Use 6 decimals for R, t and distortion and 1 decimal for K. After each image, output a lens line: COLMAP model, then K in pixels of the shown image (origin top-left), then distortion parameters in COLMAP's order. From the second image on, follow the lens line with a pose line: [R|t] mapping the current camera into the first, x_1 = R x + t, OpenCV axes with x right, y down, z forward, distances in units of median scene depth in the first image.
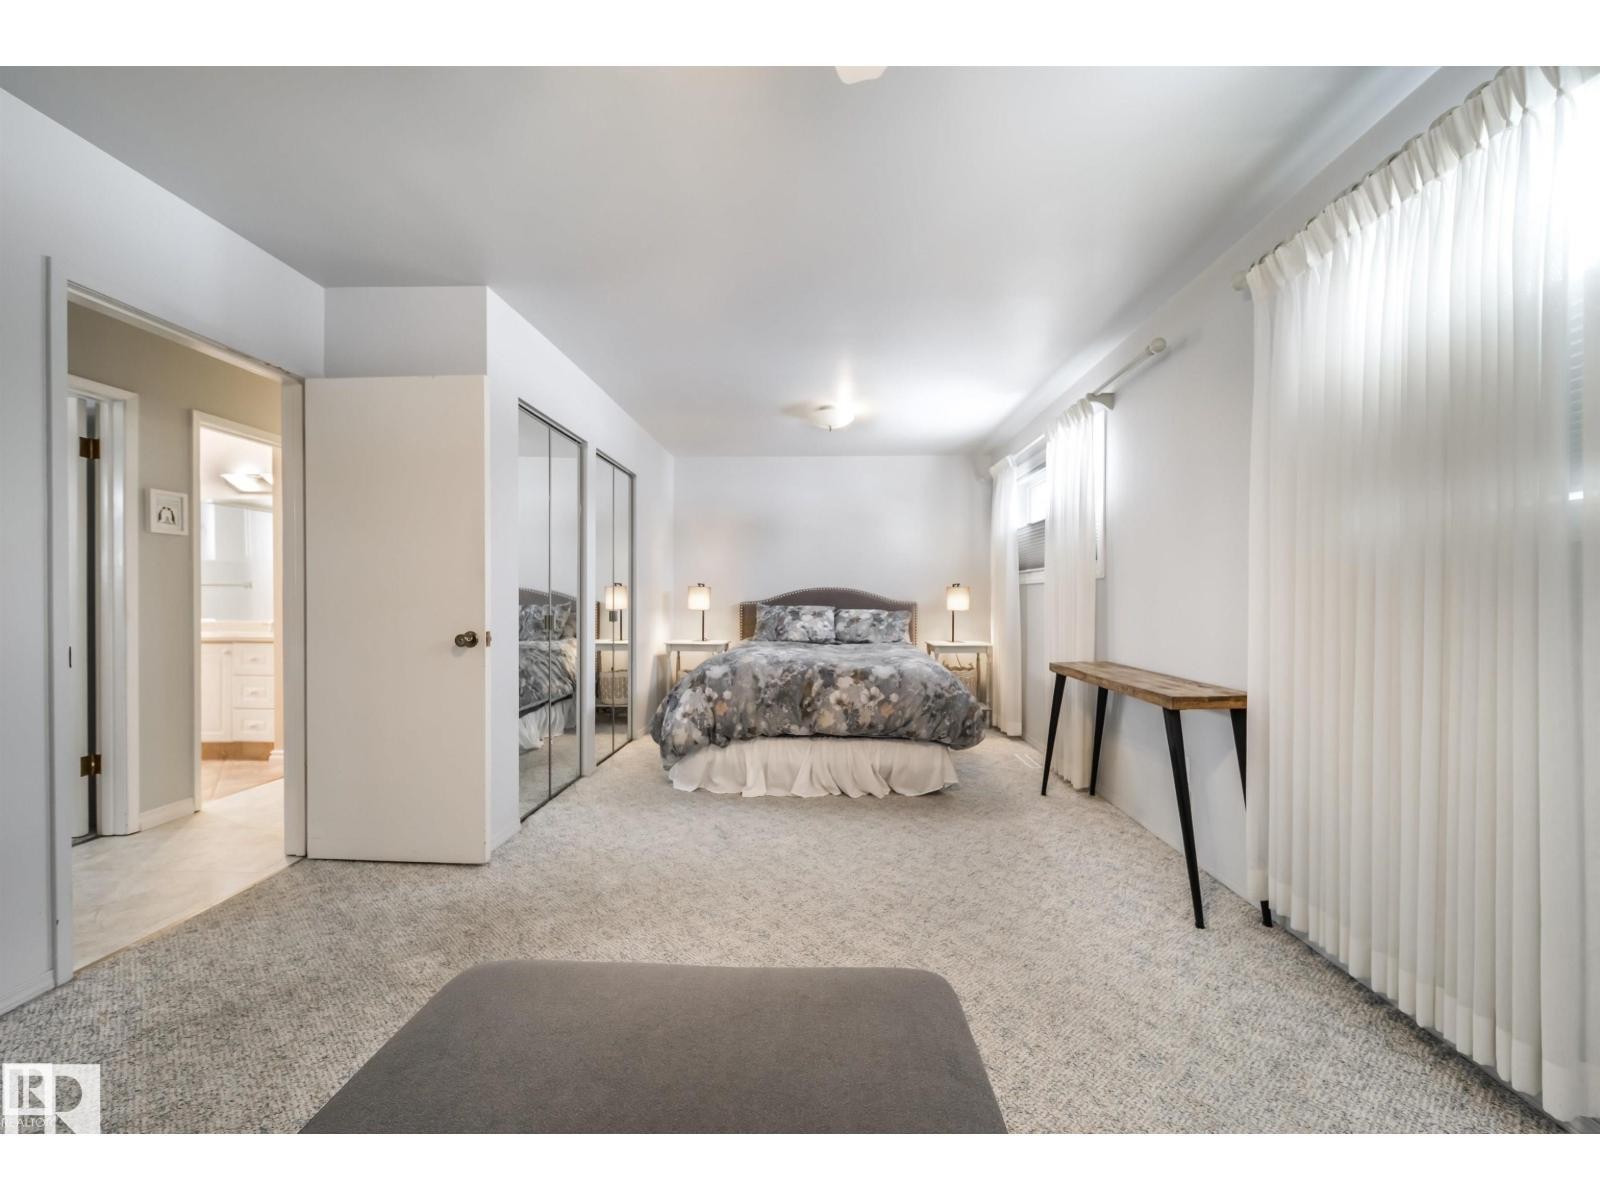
lens RADIAL K [[567.5, 0, 801.8], [0, 567.5, 603.9], [0, 0, 1]] dist [0.000499, -0.000500]
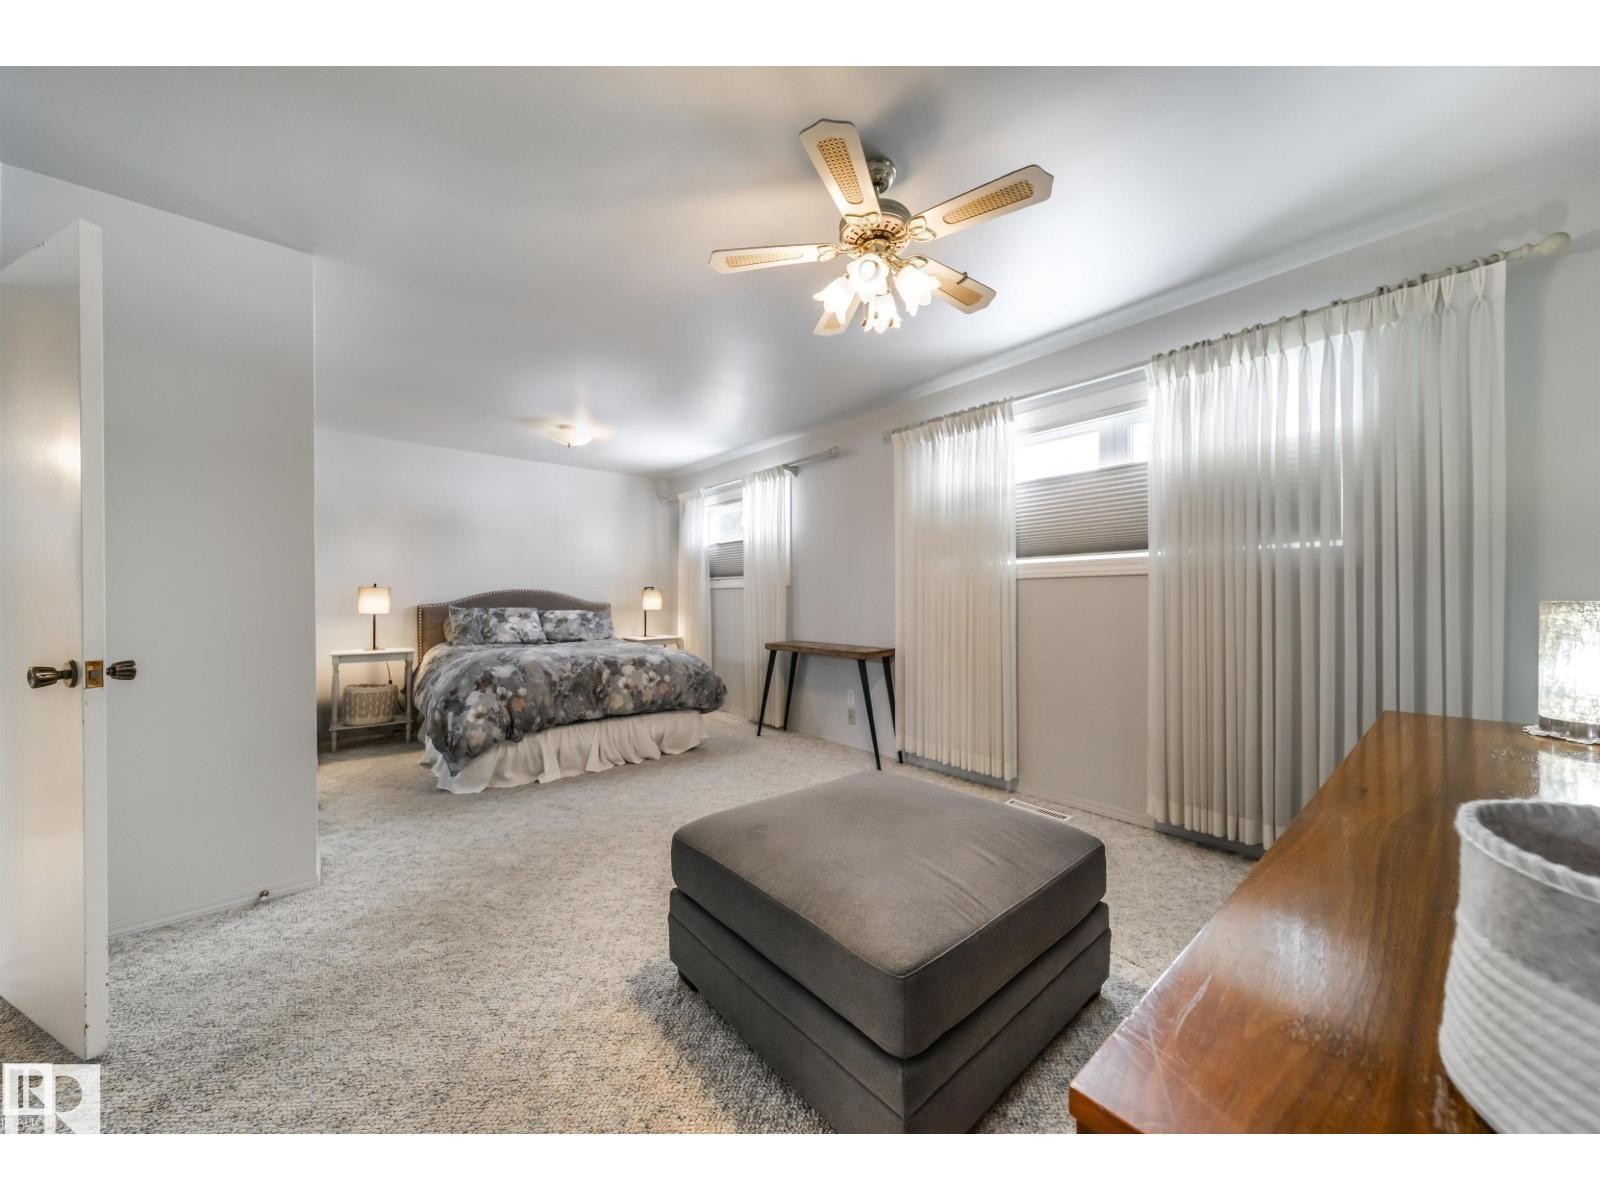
lens RADIAL K [[568.0, 0, 804.8], [0, 568.0, 598.7], [0, 0, 1]] dist [-0.000590, 0.000013]
pose [[0.738693, -0.004473, 0.674027, -0.458844], [0.010731, 0.999929, -0.005124, -0.002654], [-0.673957, 0.011019, 0.738688, -0.146612]]
